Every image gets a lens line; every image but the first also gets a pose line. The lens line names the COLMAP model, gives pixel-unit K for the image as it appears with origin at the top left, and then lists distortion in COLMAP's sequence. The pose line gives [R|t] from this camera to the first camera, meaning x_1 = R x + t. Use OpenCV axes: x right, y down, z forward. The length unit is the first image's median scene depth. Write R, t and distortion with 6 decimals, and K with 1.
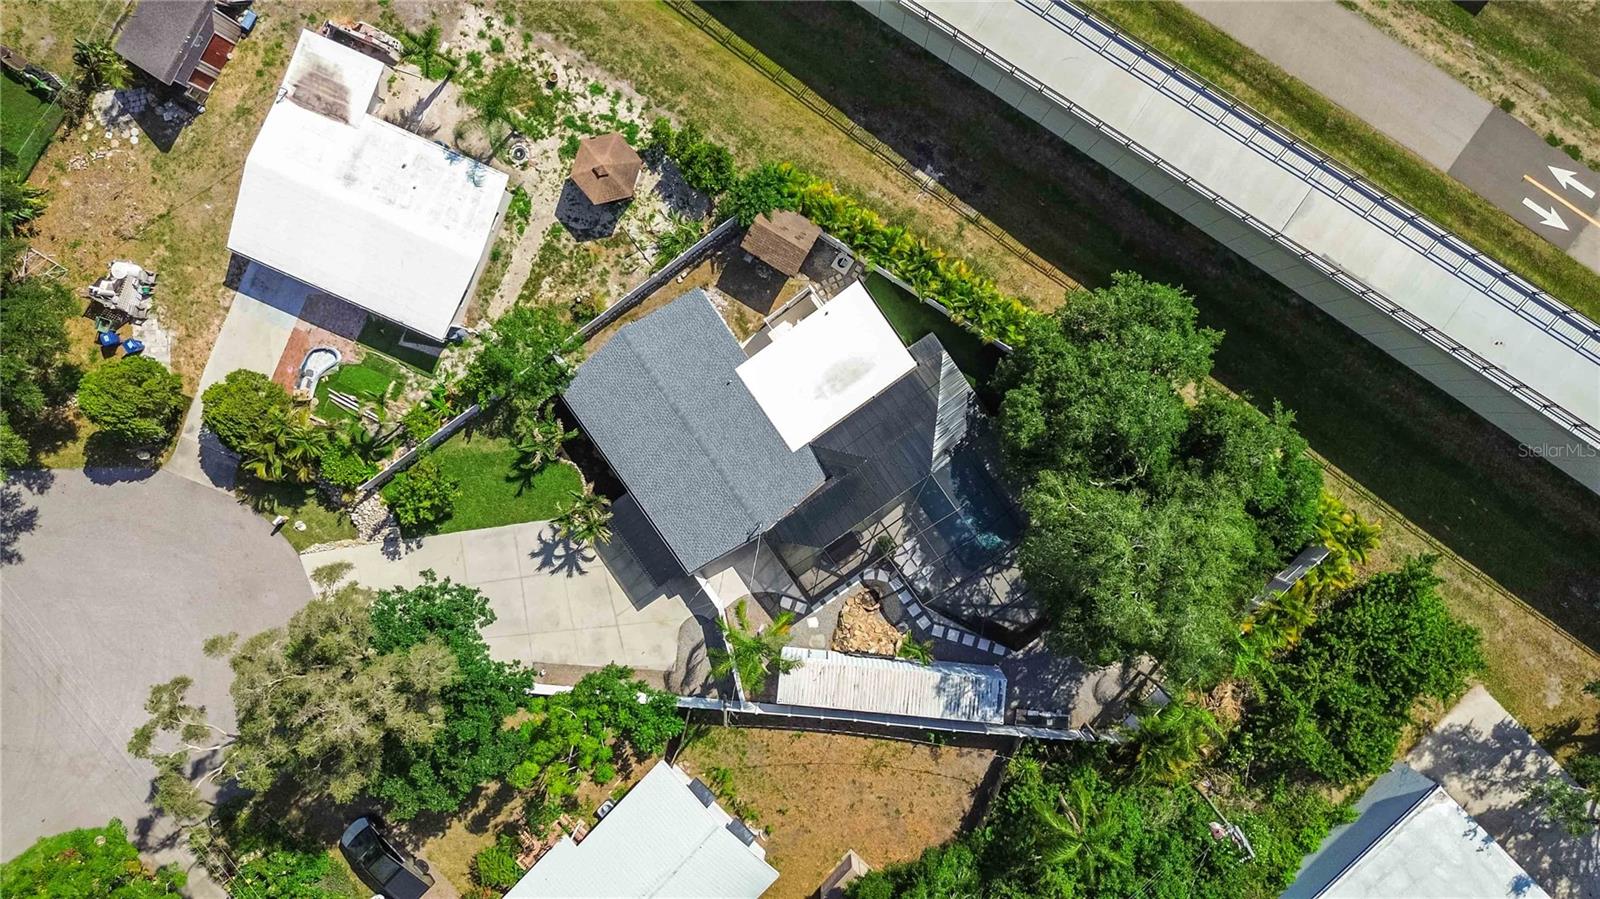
lens RADIAL K [[1132.6, 0, 798.9], [0, 1132.6, 451.3], [0, 0, 1]] dist [0.053035, -0.050285]
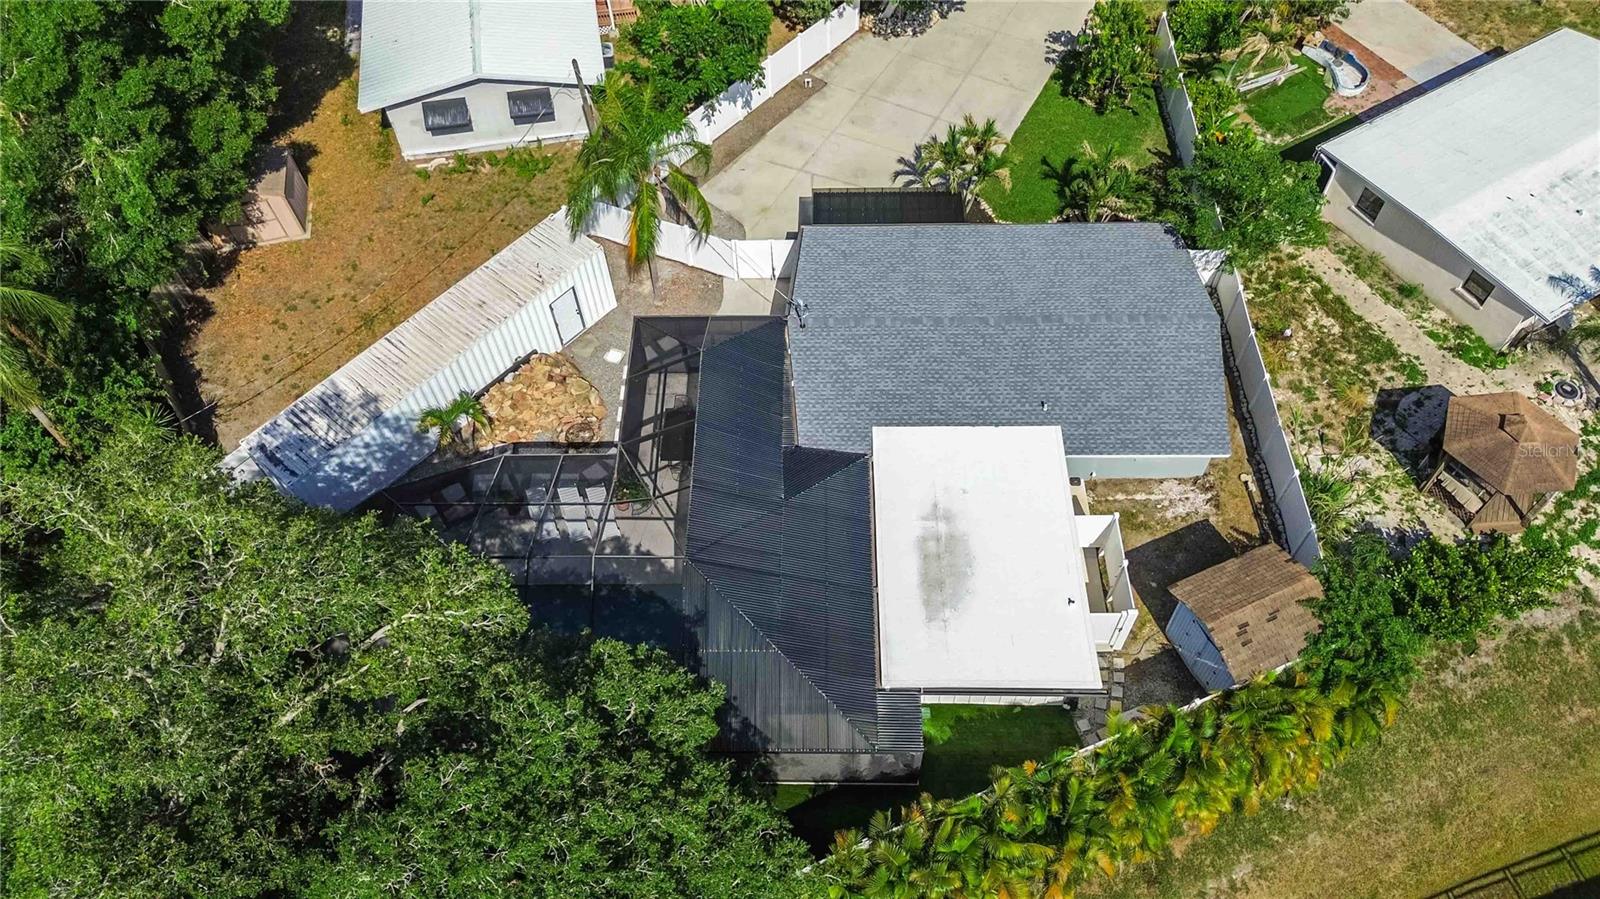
lens RADIAL K [[1126.5, 0, 797.3], [0, 1126.5, 463.1], [0, 0, 1]] dist [0.044697, -0.038603]
pose [[-0.585657, 0.690185, -0.425031, 0.252093], [-0.810558, -0.499652, 0.305523, -0.140199], [-0.001500, 0.523444, 0.852059, 0.529457]]
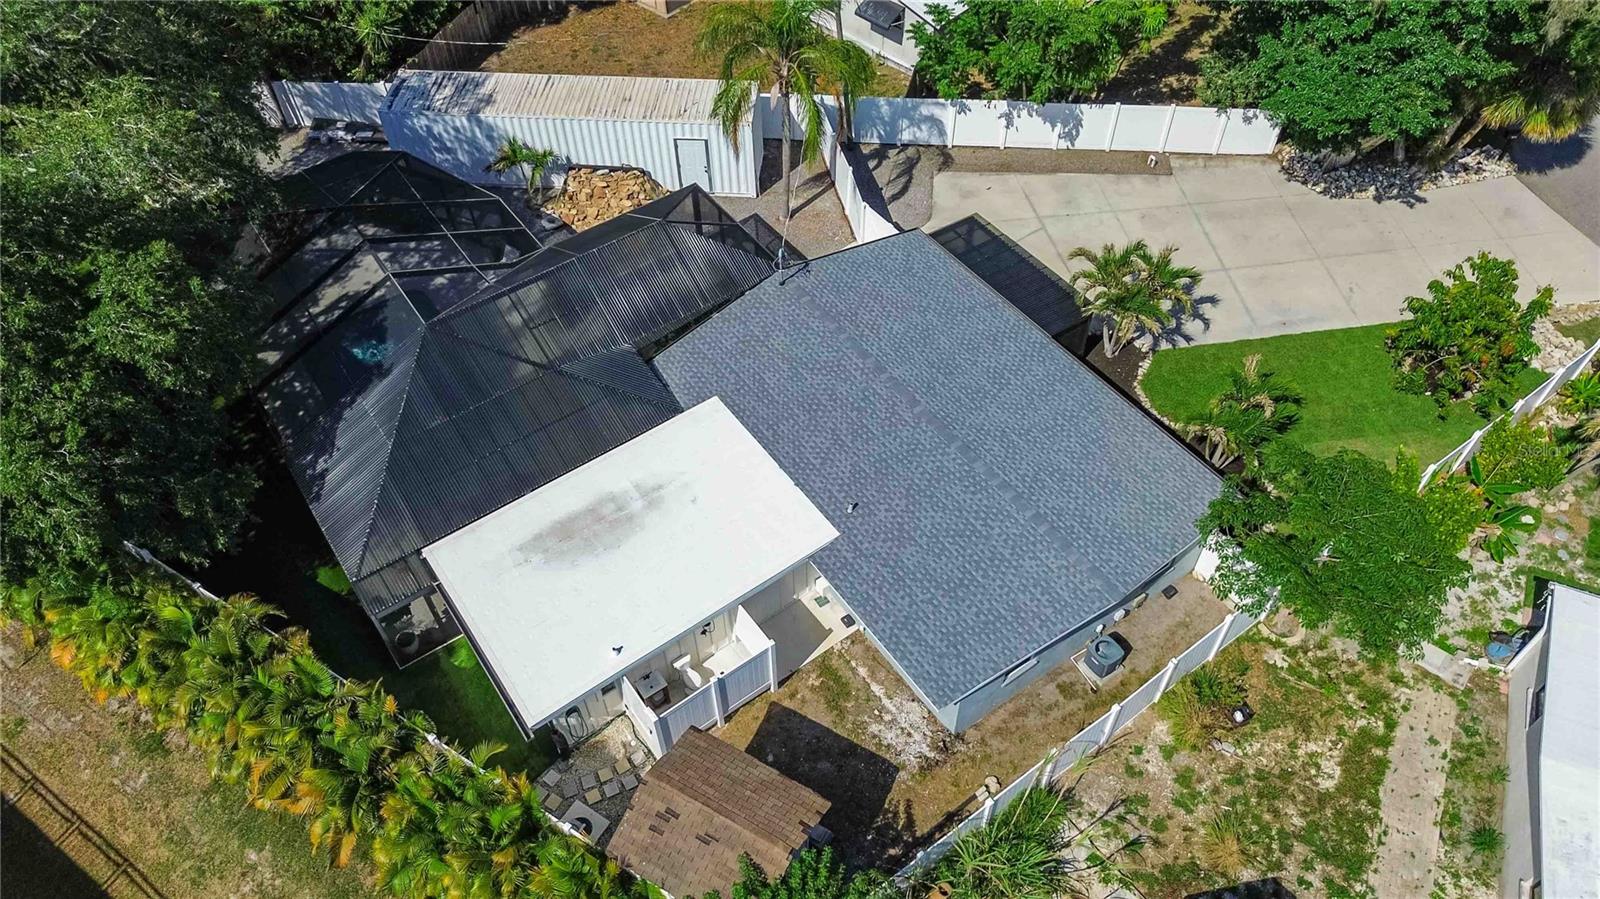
lens RADIAL K [[1136.1, 0, 798.0], [0, 1136.1, 453.2], [0, 0, 1]] dist [0.045501, -0.038847]
pose [[-0.999054, 0.027491, 0.033699, -0.054248], [-0.002057, -0.803867, 0.594806, -0.297622], [0.043441, 0.594174, 0.803163, 0.609025]]
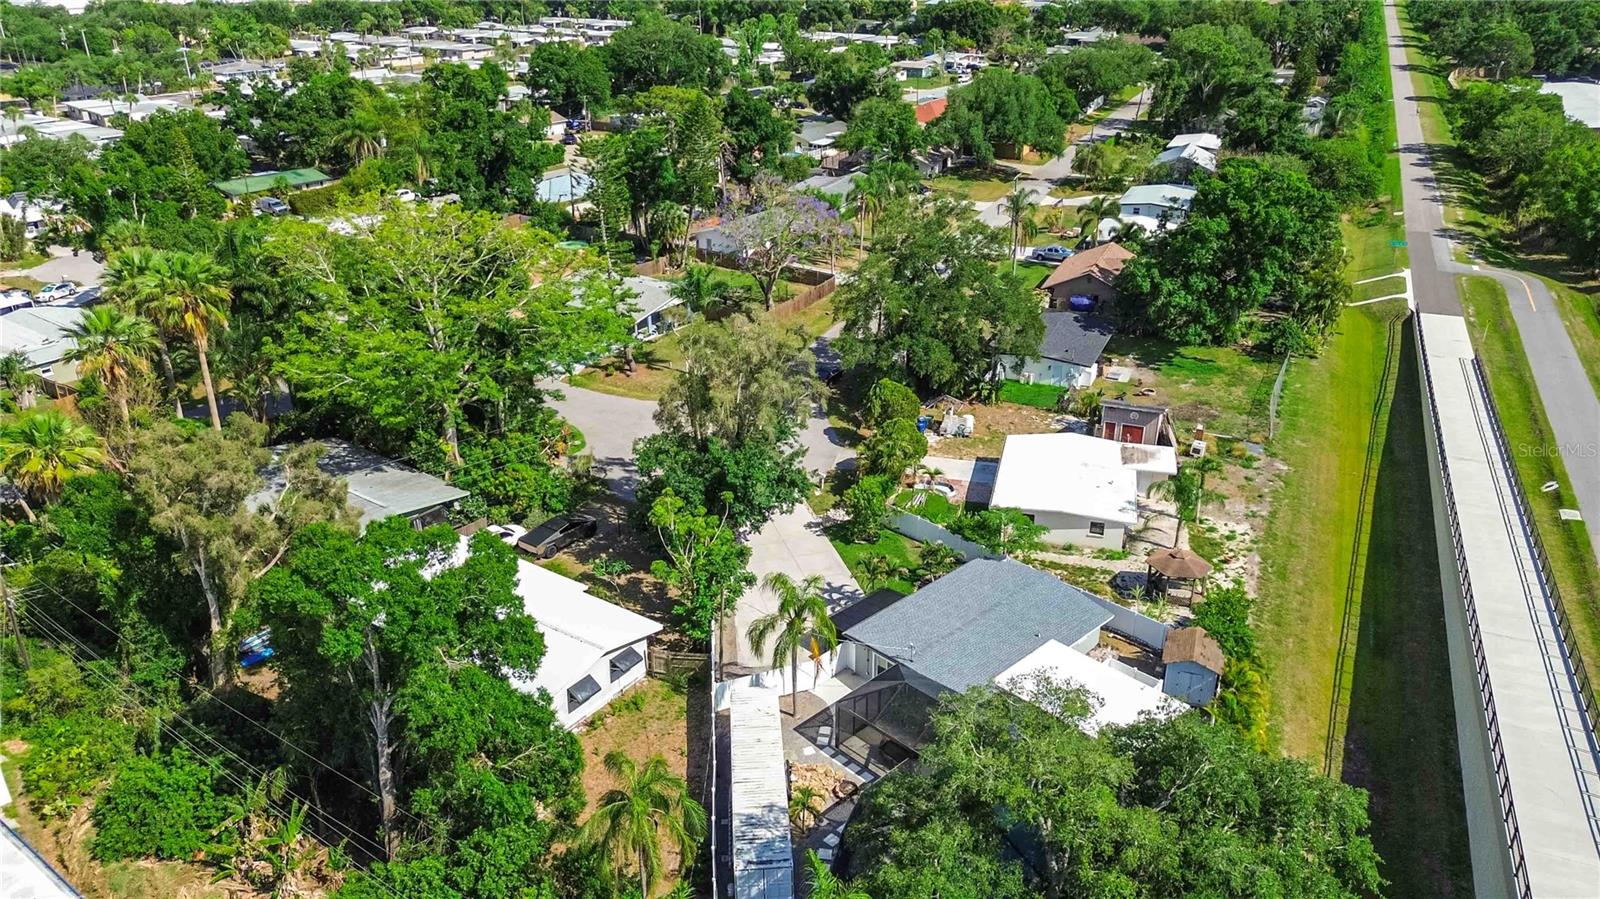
lens RADIAL K [[1136.1, 0, 798.0], [0, 1136.1, 453.2], [0, 0, 1]] dist [0.045501, -0.038847]
pose [[0.154131, 0.434939, -0.887171, 0.723115], [-0.986835, 0.023243, -0.160051, 0.304213], [-0.048992, 0.900160, 0.432795, 0.402014]]
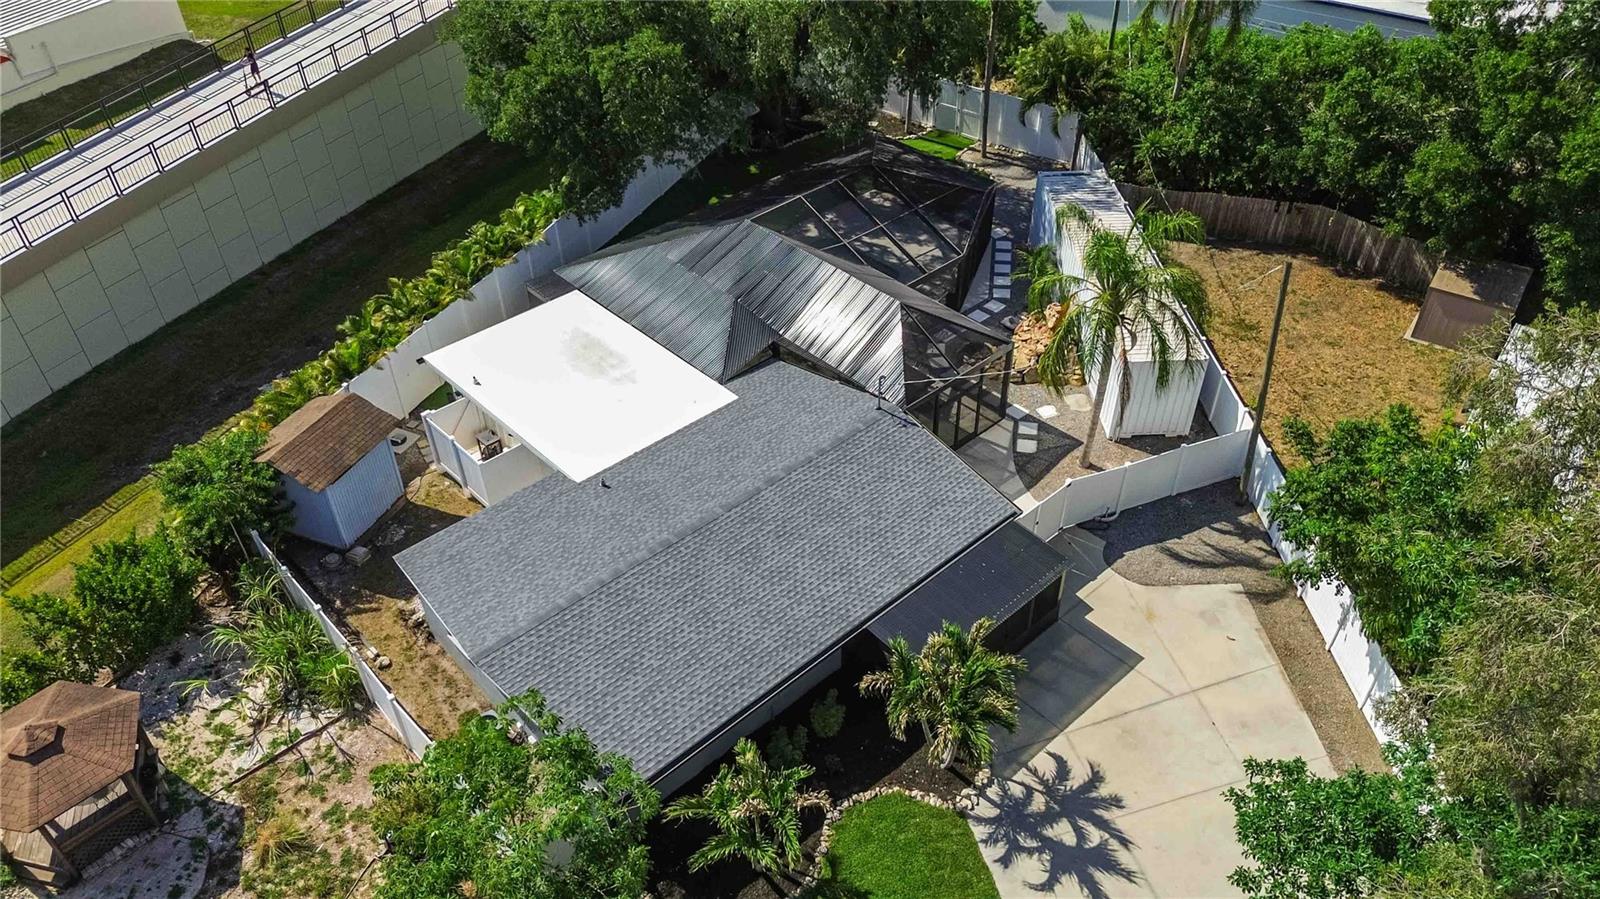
lens RADIAL K [[1136.1, 0, 798.0], [0, 1136.1, 453.2], [0, 0, 1]] dist [0.045501, -0.038847]
pose [[-0.127562, -0.613354, 0.779439, -0.427644], [0.989575, -0.131679, 0.058332, -0.005541], [0.066857, 0.778754, 0.623757, 0.669546]]
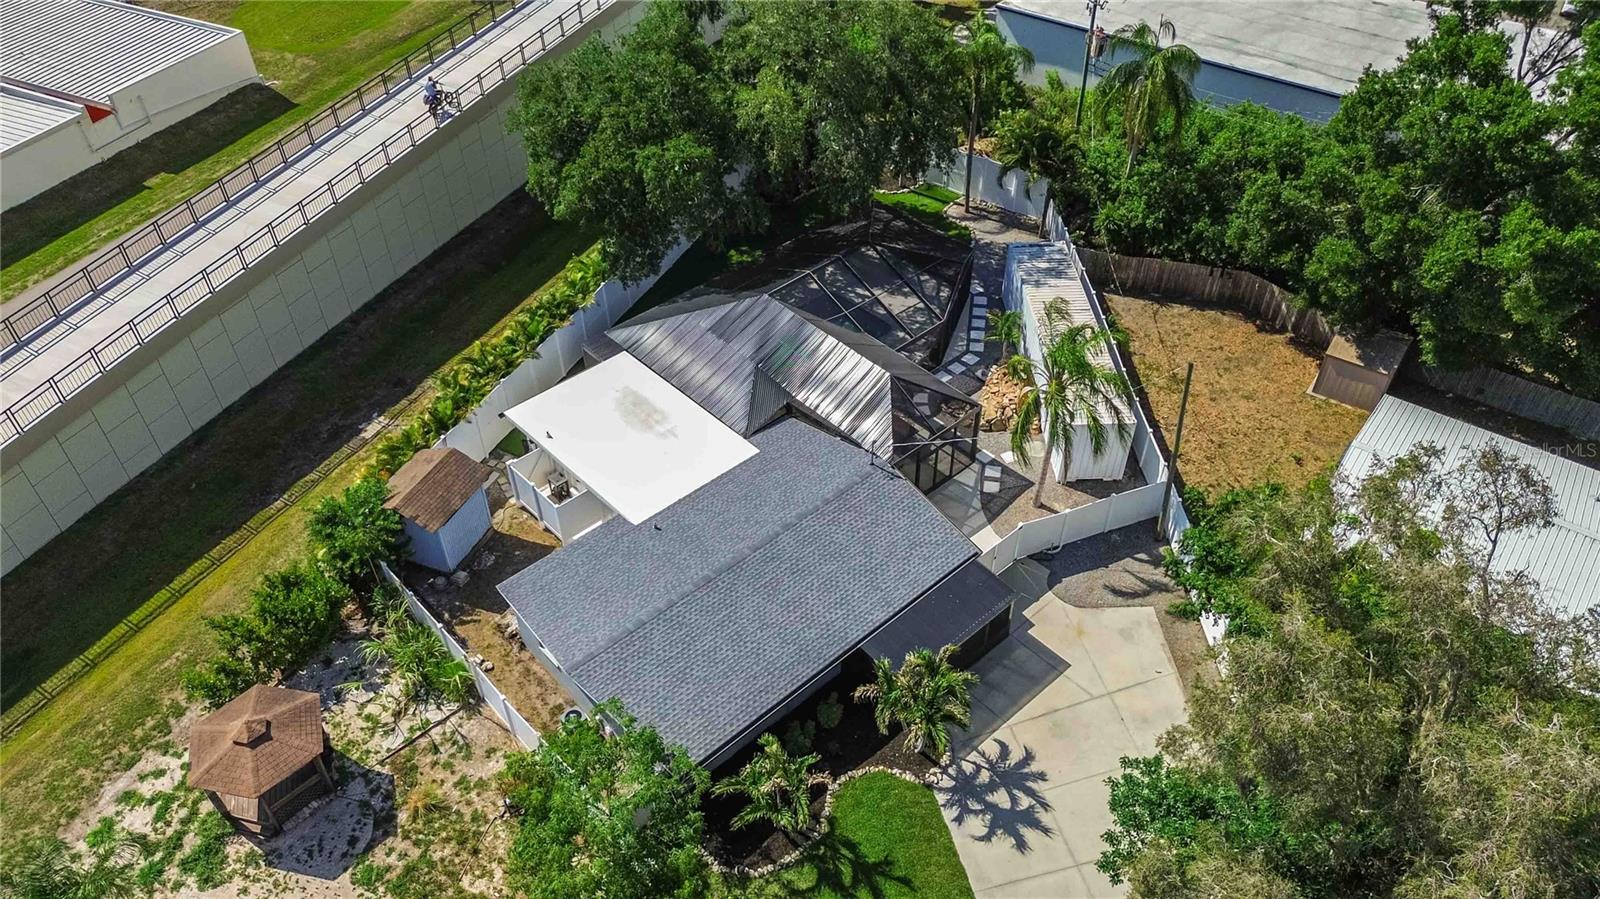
lens RADIAL K [[1136.1, 0, 798.0], [0, 1136.1, 453.2], [0, 0, 1]] dist [0.045501, -0.038847]
pose [[-0.124775, -0.650190, 0.749456, -0.492946], [0.990353, -0.127498, 0.054271, -0.012509], [0.060268, 0.748998, 0.659826, 0.546407]]
